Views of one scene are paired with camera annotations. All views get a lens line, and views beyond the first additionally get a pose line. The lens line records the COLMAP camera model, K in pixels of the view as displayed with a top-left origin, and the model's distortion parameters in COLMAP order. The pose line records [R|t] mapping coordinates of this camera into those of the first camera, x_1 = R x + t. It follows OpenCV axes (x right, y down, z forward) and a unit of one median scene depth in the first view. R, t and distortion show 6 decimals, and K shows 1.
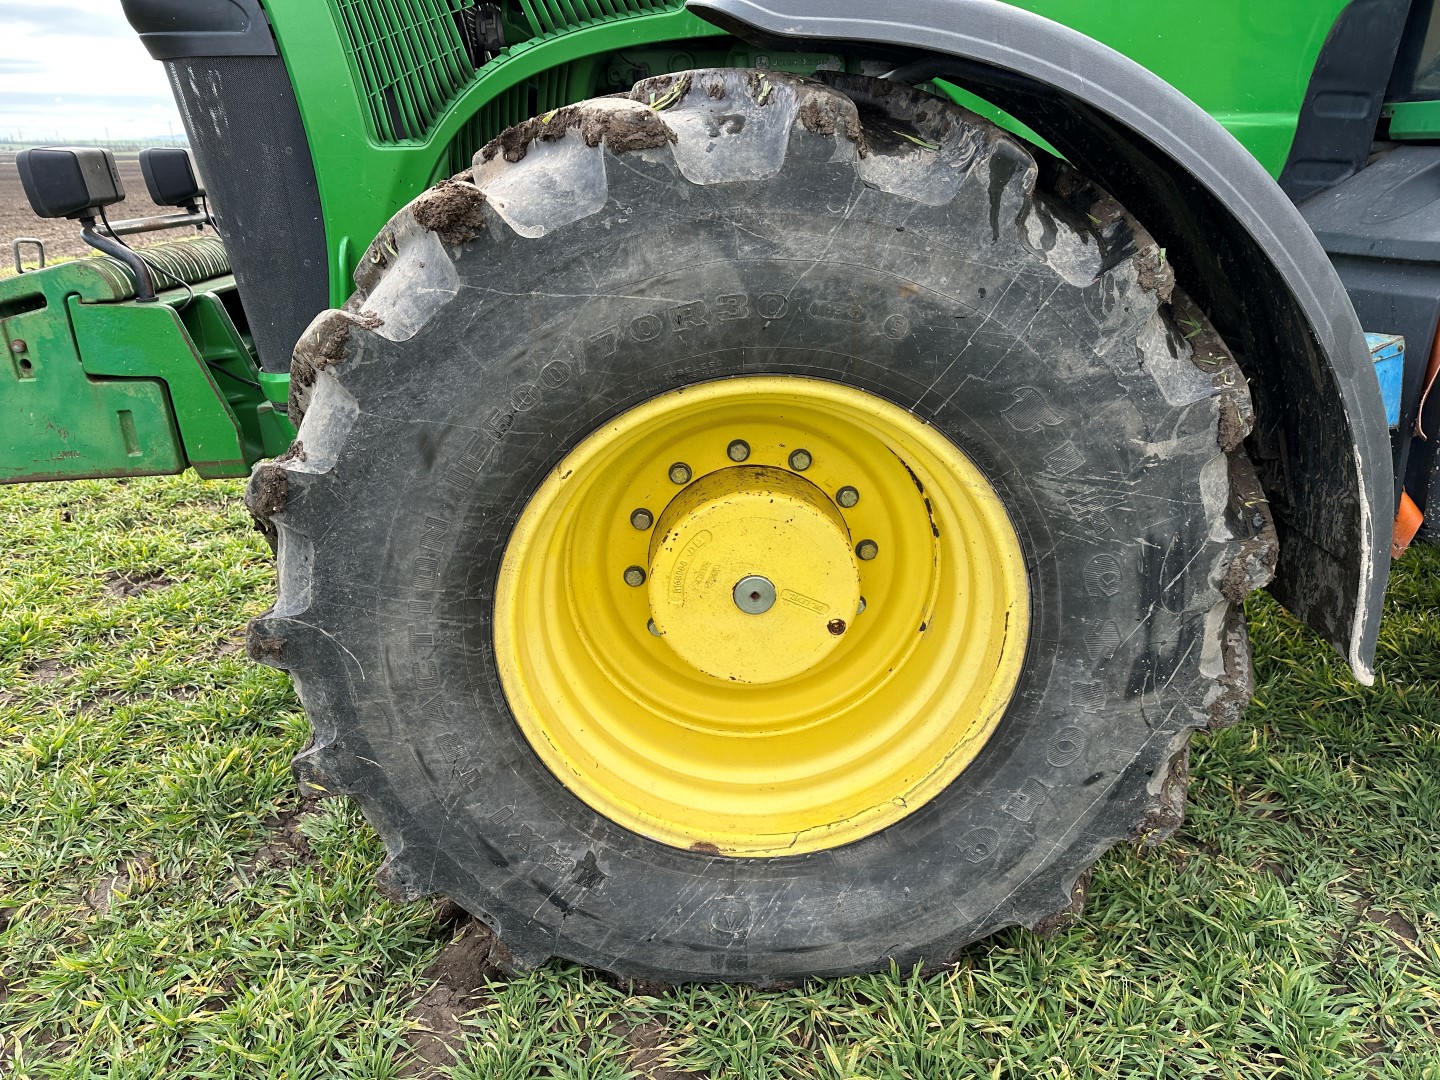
lens RADIAL K [[1000.4, 0, 718.5], [0, 1000.4, 534.9], [0, 0, 1]] dist [0.103035, -0.145349]
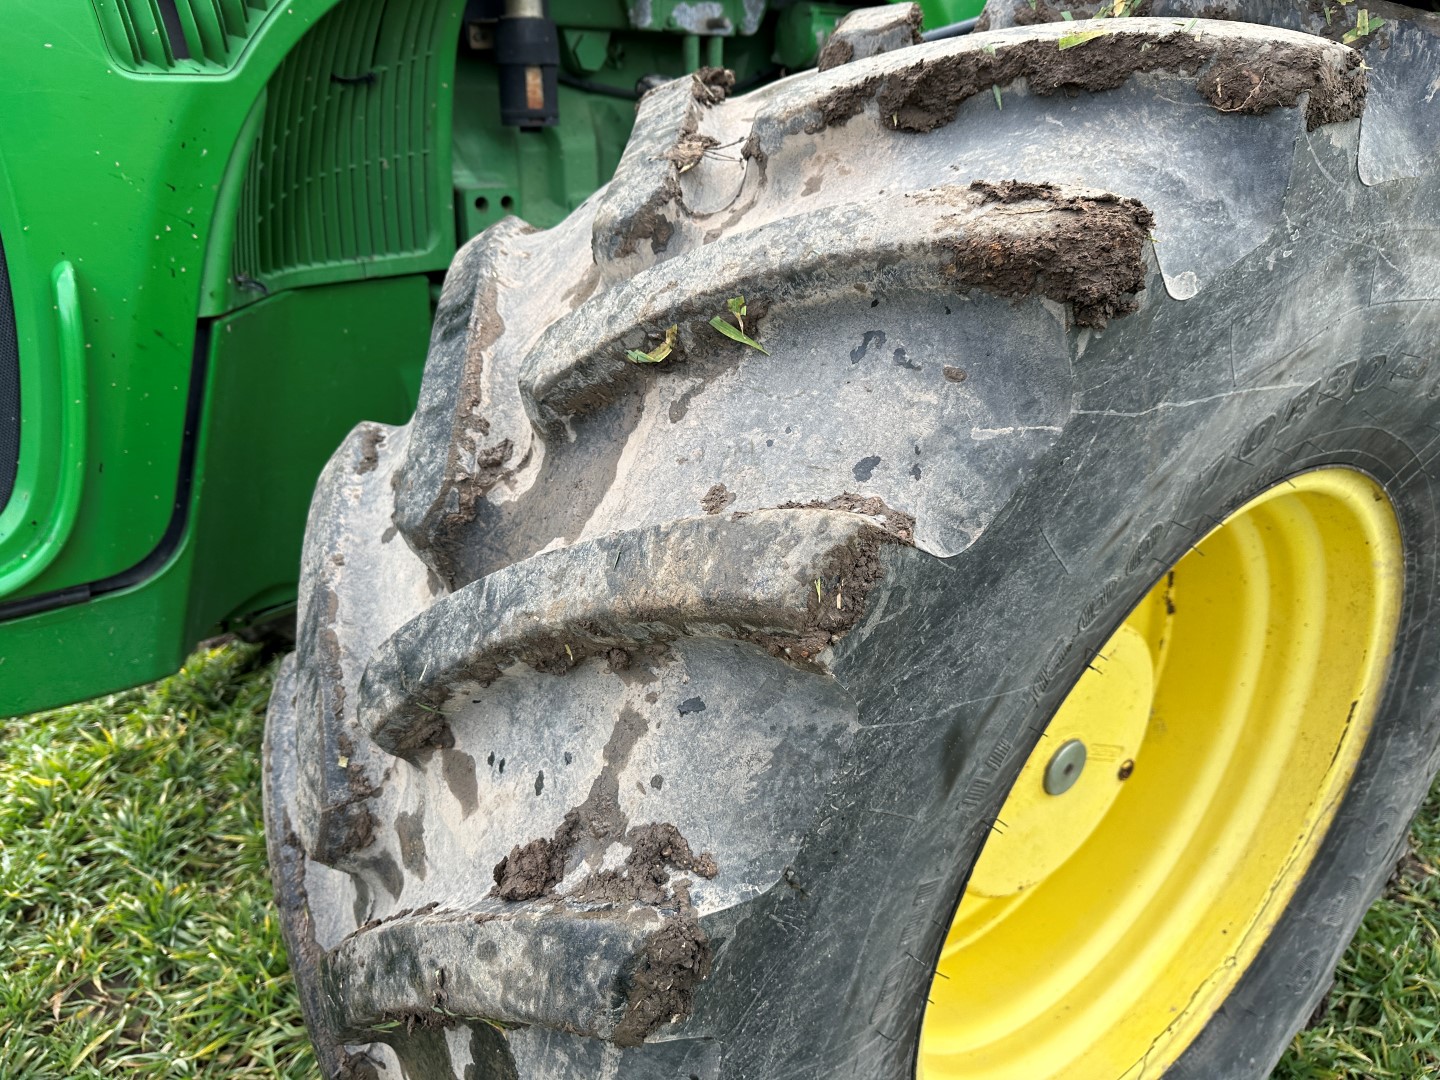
lens RADIAL K [[1000.4, 0, 718.5], [0, 1000.4, 534.9], [0, 0, 1]] dist [0.103035, -0.145349]
pose [[0.811841, -0.200620, 0.548331, -0.618040], [0.172233, 0.979613, 0.103412, -0.255347], [-0.557898, 0.010487, 0.829843, 0.676400]]
